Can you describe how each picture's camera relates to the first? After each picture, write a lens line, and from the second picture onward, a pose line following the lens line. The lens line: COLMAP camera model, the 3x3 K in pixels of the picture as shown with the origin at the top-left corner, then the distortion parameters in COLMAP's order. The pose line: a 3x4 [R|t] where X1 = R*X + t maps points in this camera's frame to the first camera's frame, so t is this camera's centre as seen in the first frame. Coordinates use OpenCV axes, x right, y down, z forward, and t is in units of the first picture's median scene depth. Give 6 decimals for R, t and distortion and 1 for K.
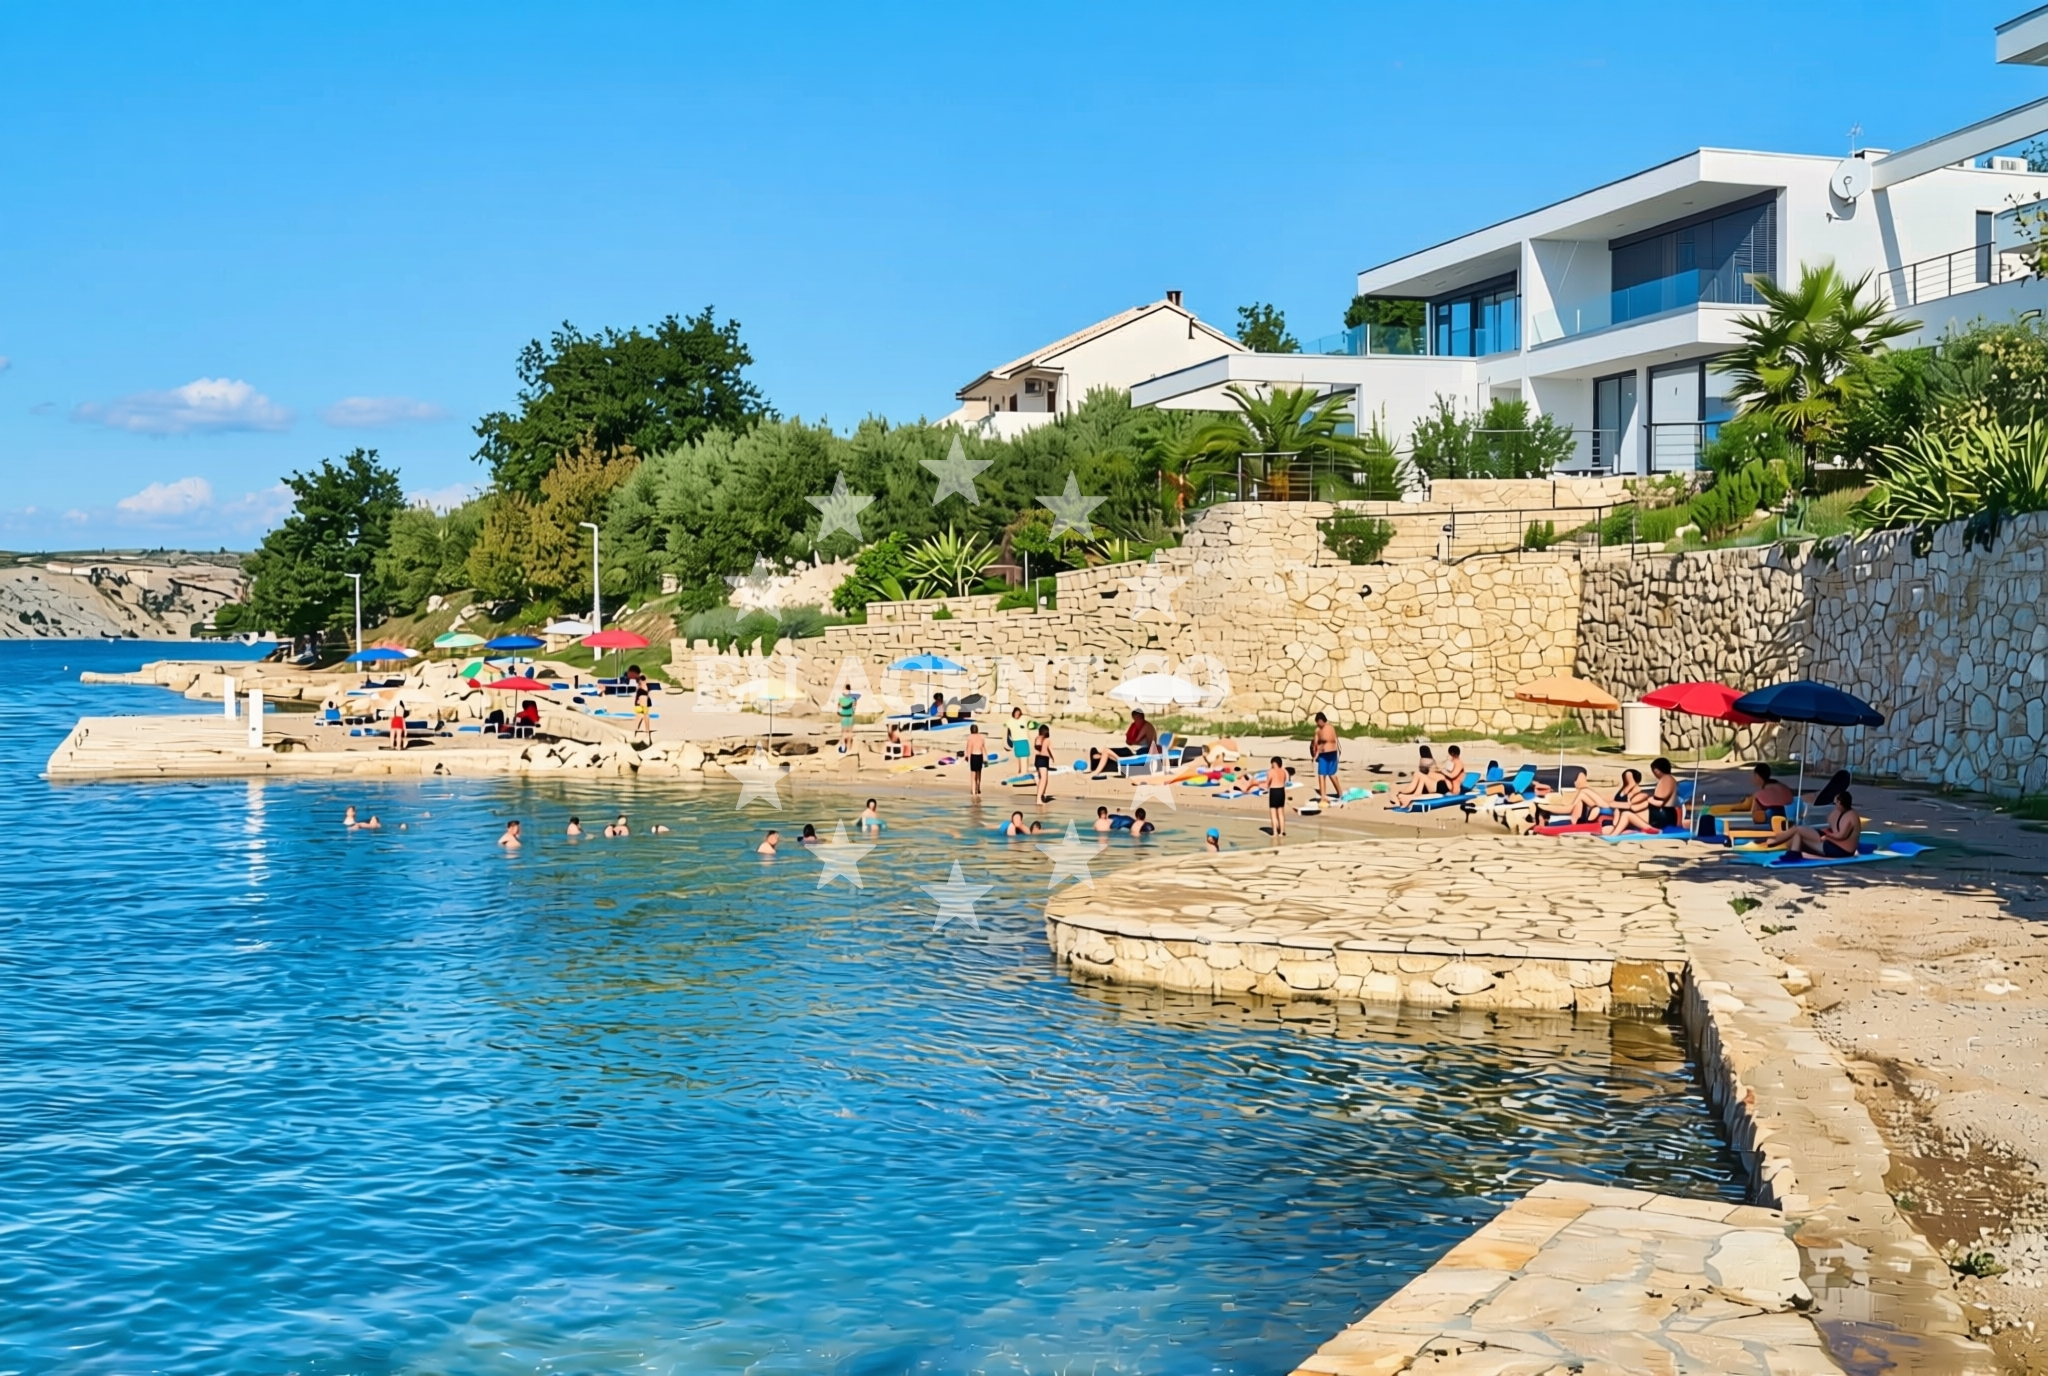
lens RADIAL K [[1647.3, 0, 1024.0], [0, 1647.3, 688.0], [0, 0, 1]] dist [-0.007305, -0.012867]
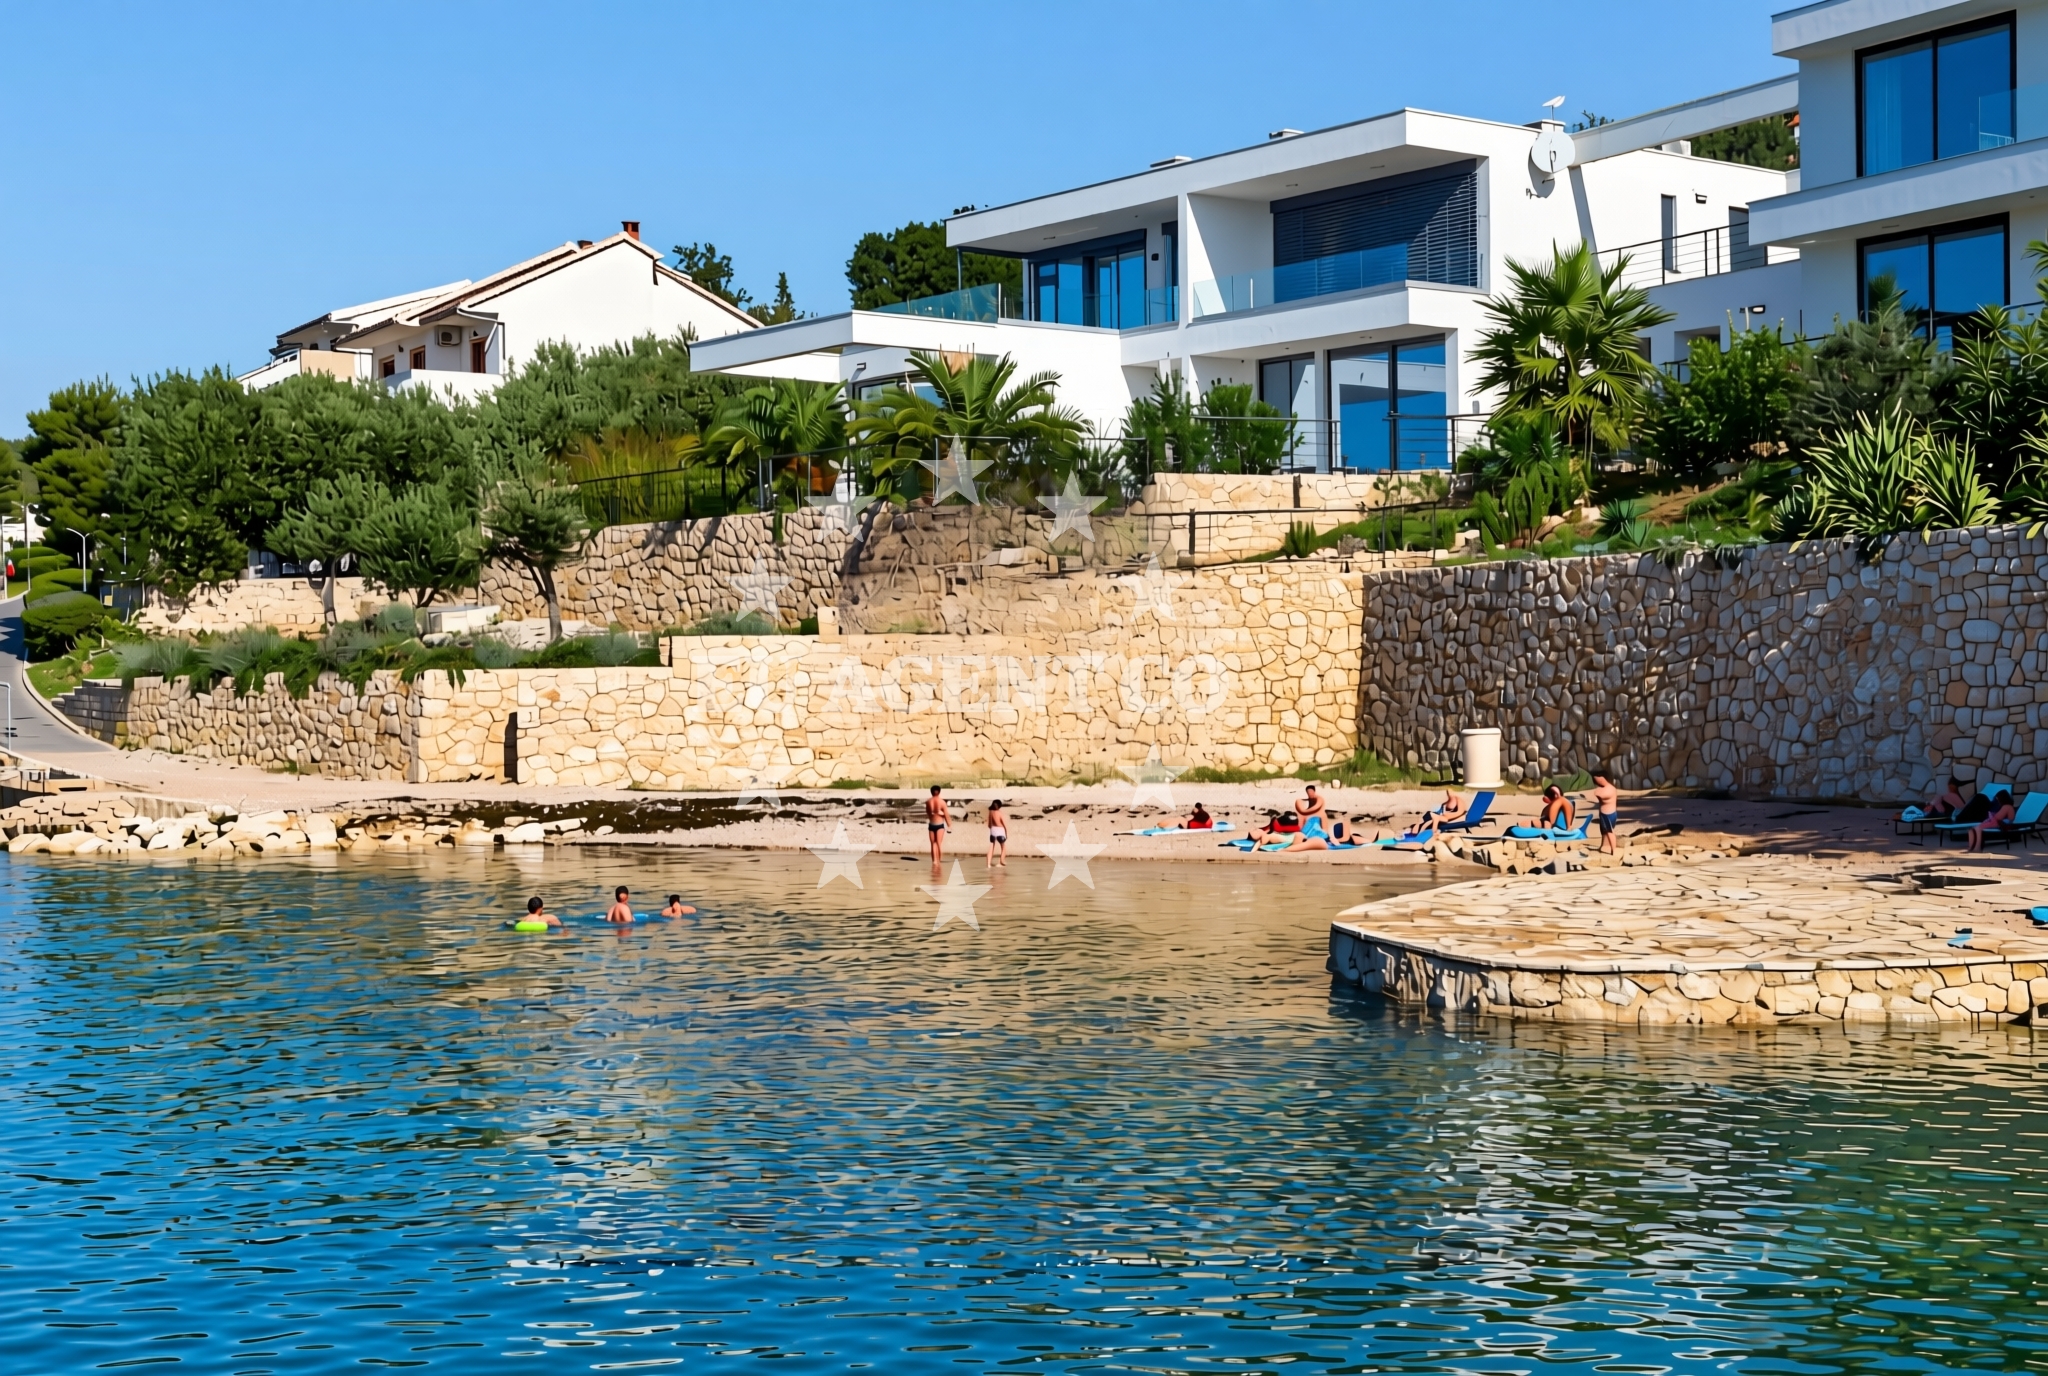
lens RADIAL K [[2145.8, 0, 1025.2], [0, 2145.8, 657.5], [0, 0, 1]] dist [0.002654, -0.008854]
pose [[0.938152, -0.008483, 0.346120, -0.157902], [0.021660, 0.999180, -0.034221, 0.002721], [-0.345546, 0.039601, 0.937566, -0.001538]]
